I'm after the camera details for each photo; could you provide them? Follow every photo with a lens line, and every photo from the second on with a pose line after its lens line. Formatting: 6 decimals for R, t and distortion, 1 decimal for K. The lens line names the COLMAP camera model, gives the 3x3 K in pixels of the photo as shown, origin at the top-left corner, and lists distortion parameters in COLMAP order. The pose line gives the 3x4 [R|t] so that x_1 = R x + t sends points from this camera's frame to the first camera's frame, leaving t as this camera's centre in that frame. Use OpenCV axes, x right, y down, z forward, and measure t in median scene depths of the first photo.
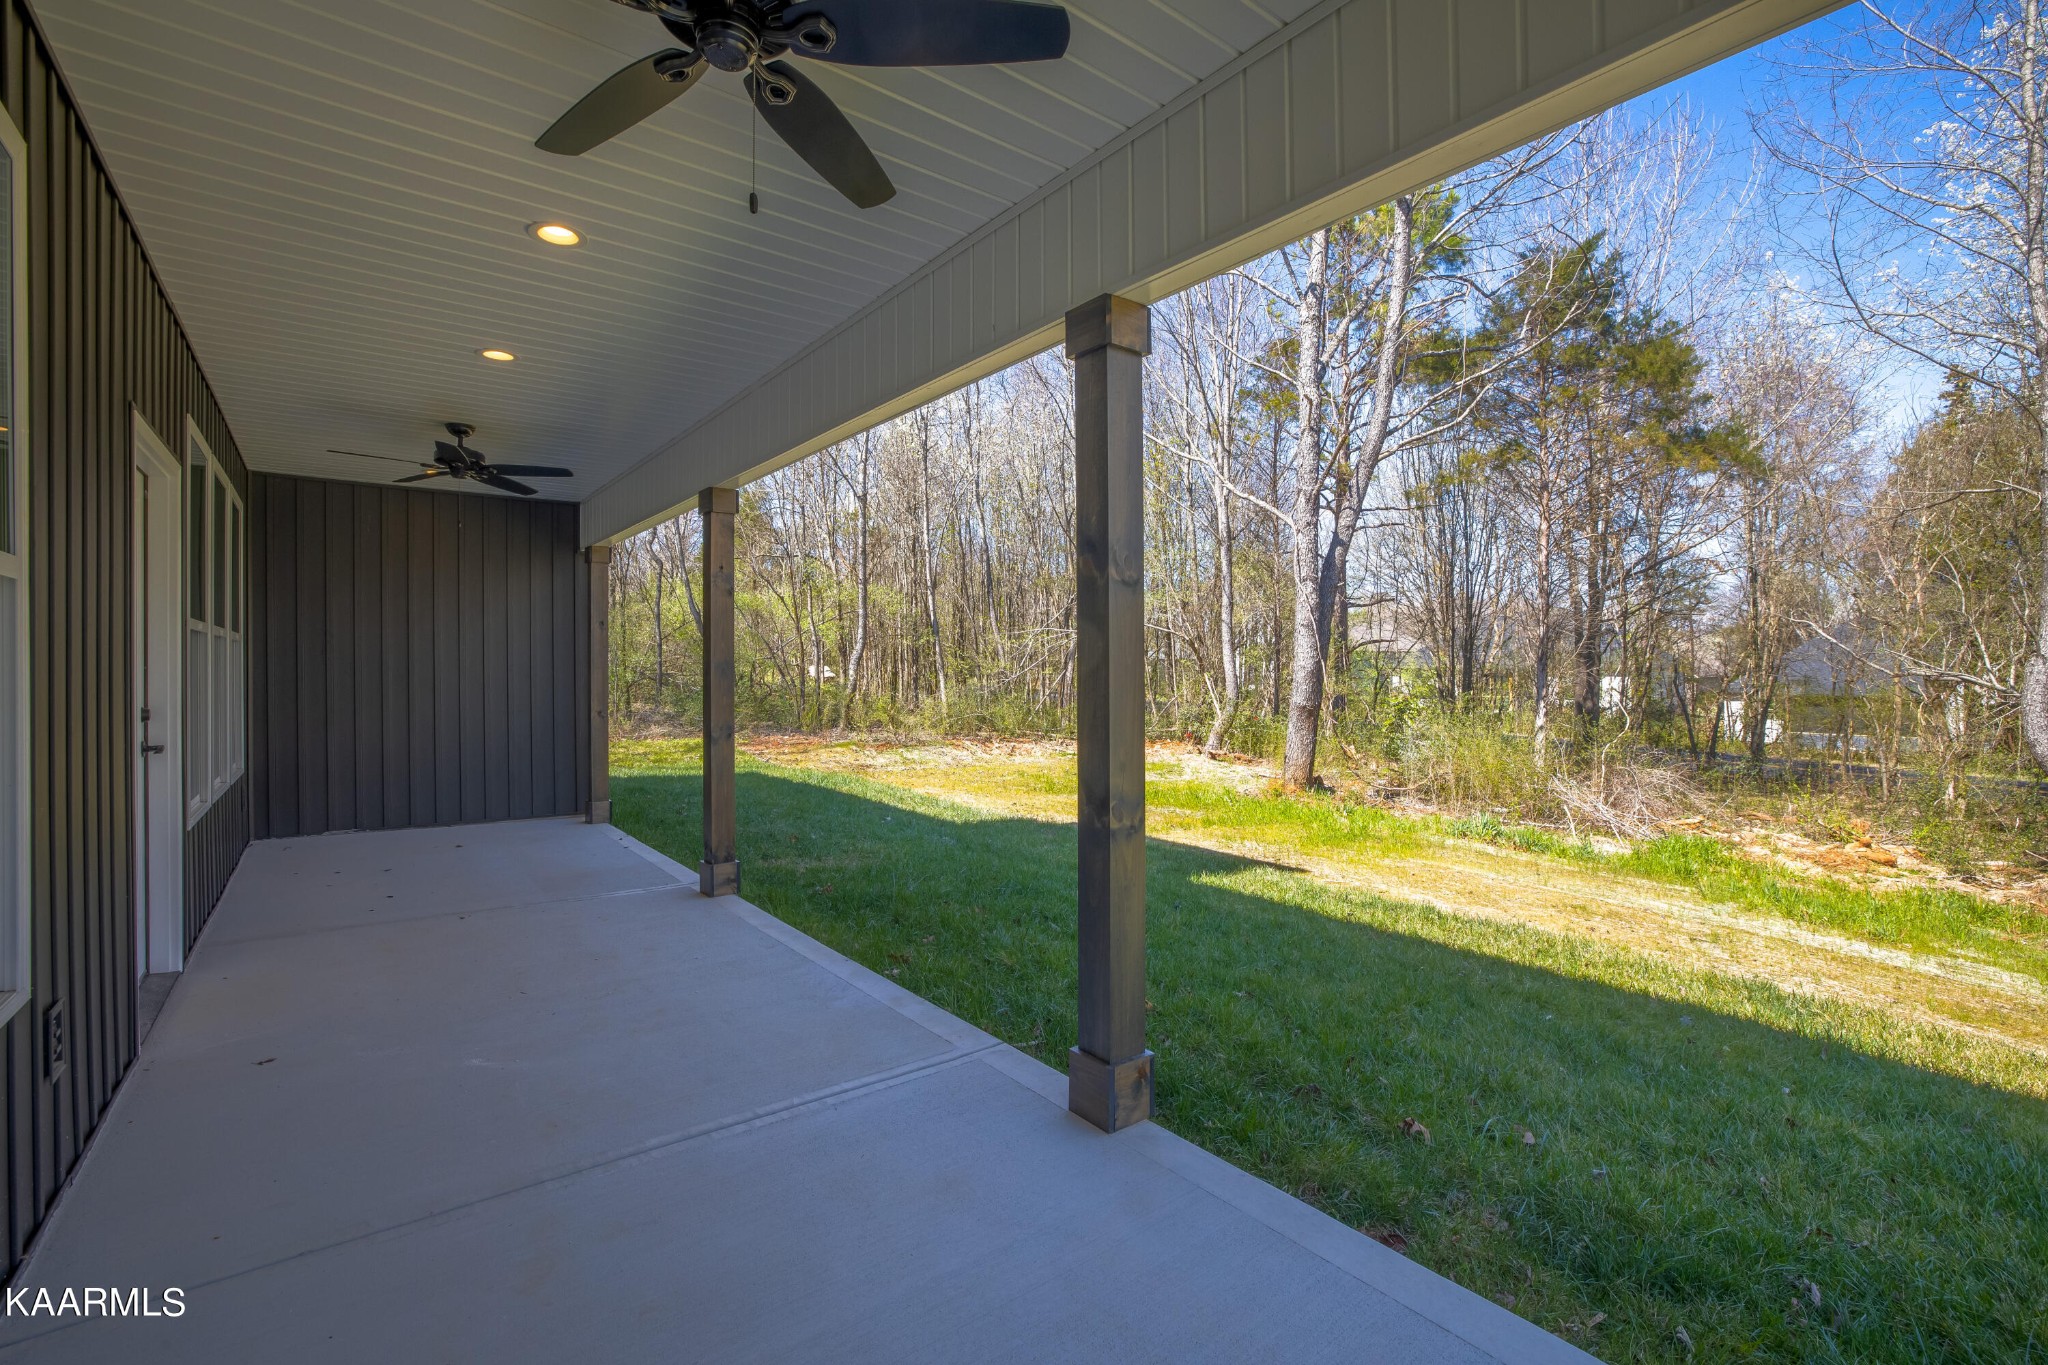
lens RADIAL K [[883.6, 0, 1021.6], [0, 883.6, 668.1], [0, 0, 1]] dist [-0.052066, 0.018277]
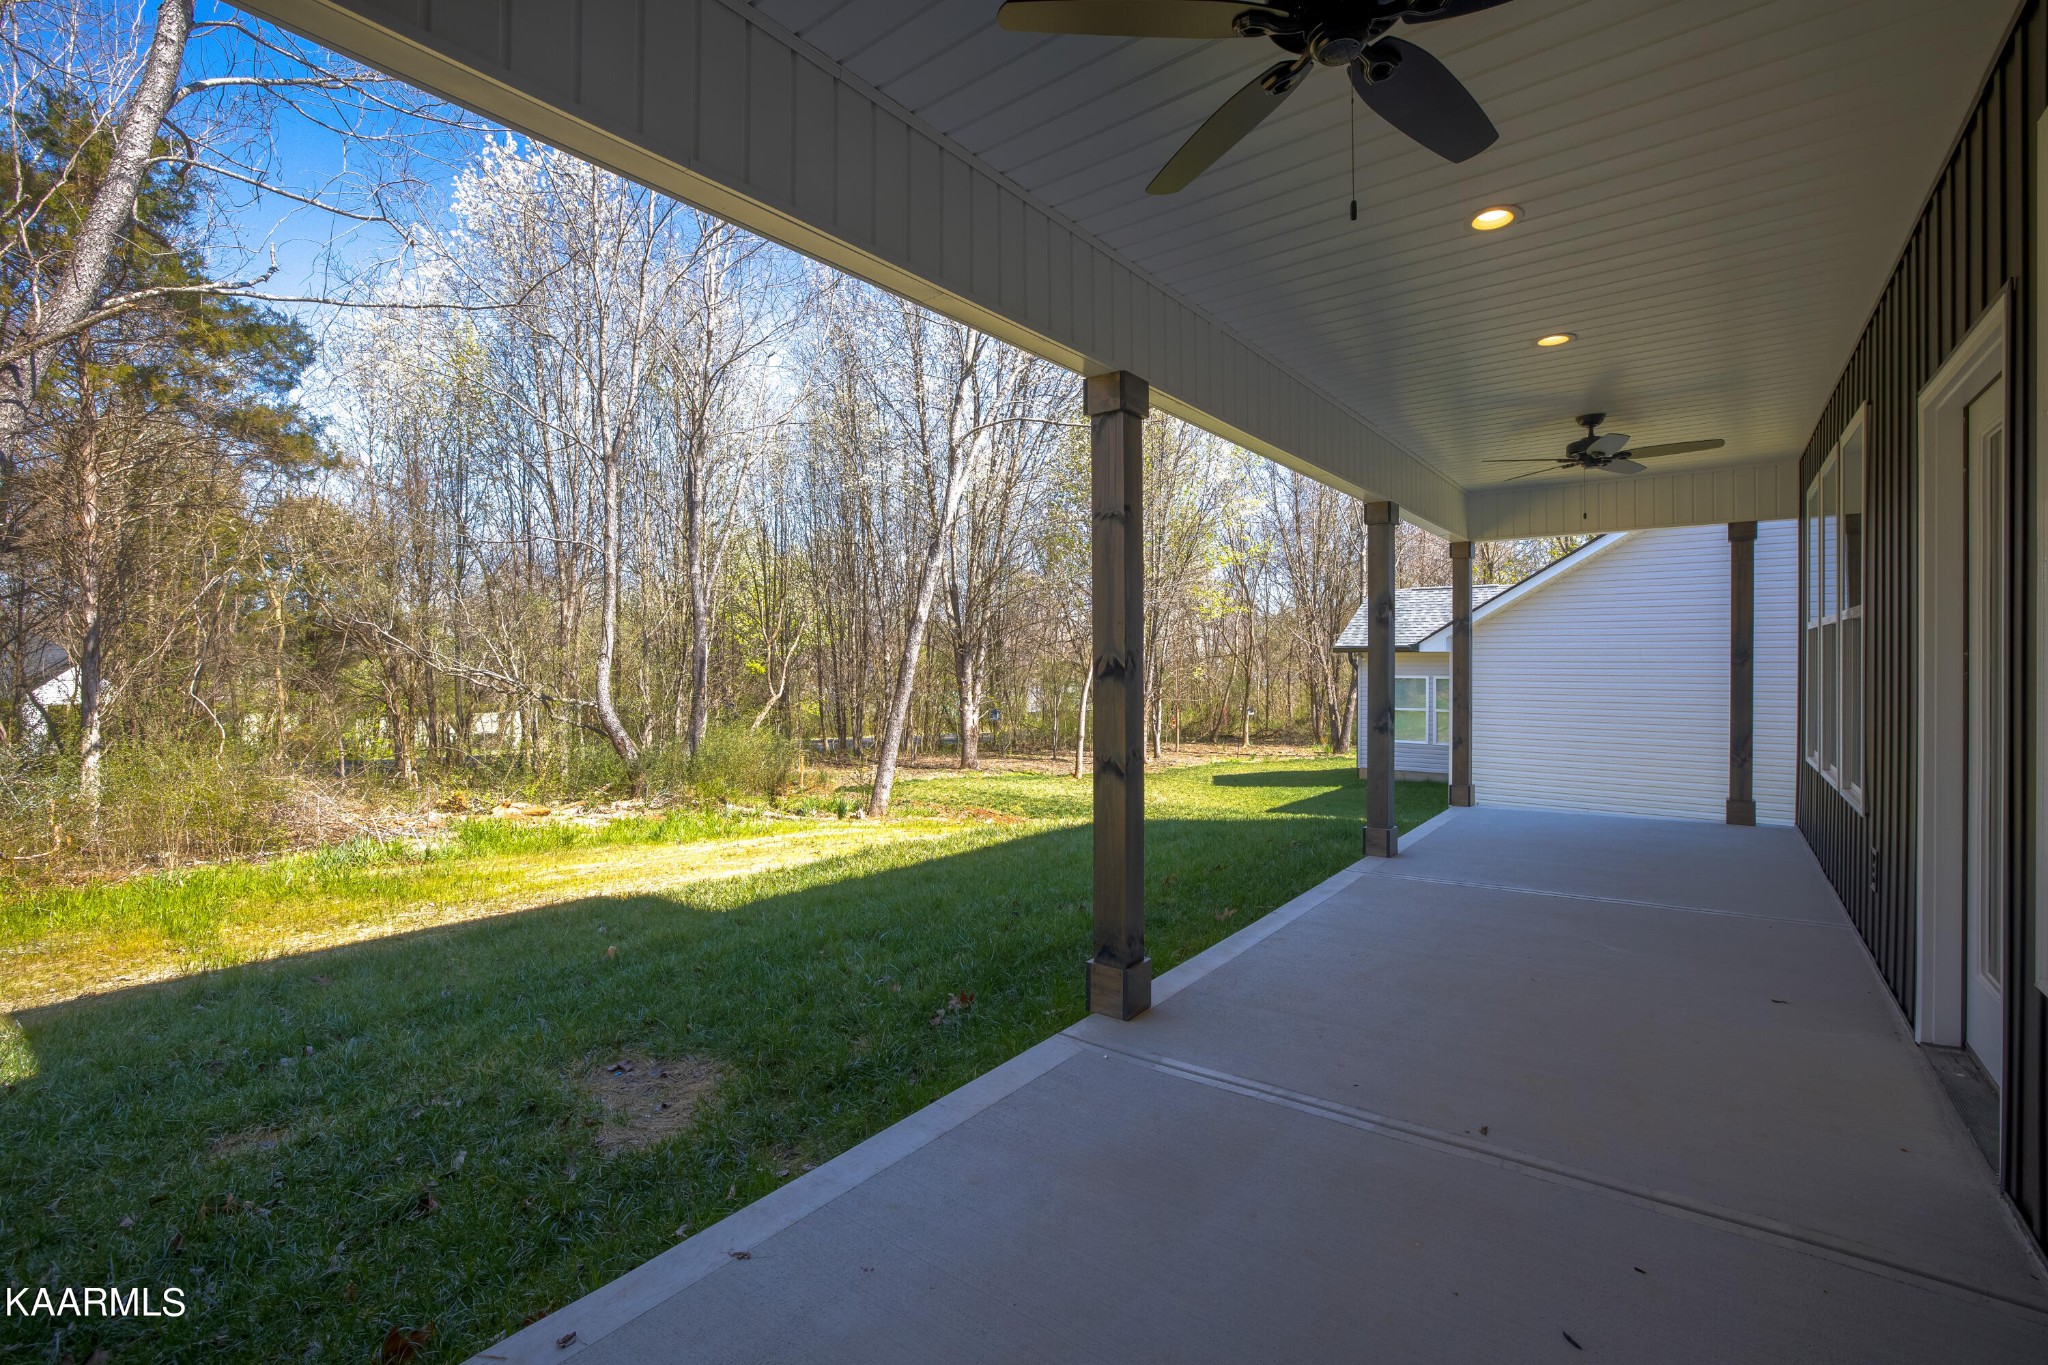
lens RADIAL K [[883.6, 0, 1021.6], [0, 883.6, 668.1], [0, 0, 1]] dist [-0.052066, 0.018277]
pose [[-0.246222, 0.000800, 0.969213, -1.143359], [0.003890, 0.999992, 0.000162, 0.007901], [-0.969206, 0.003810, -0.246223, 1.483597]]
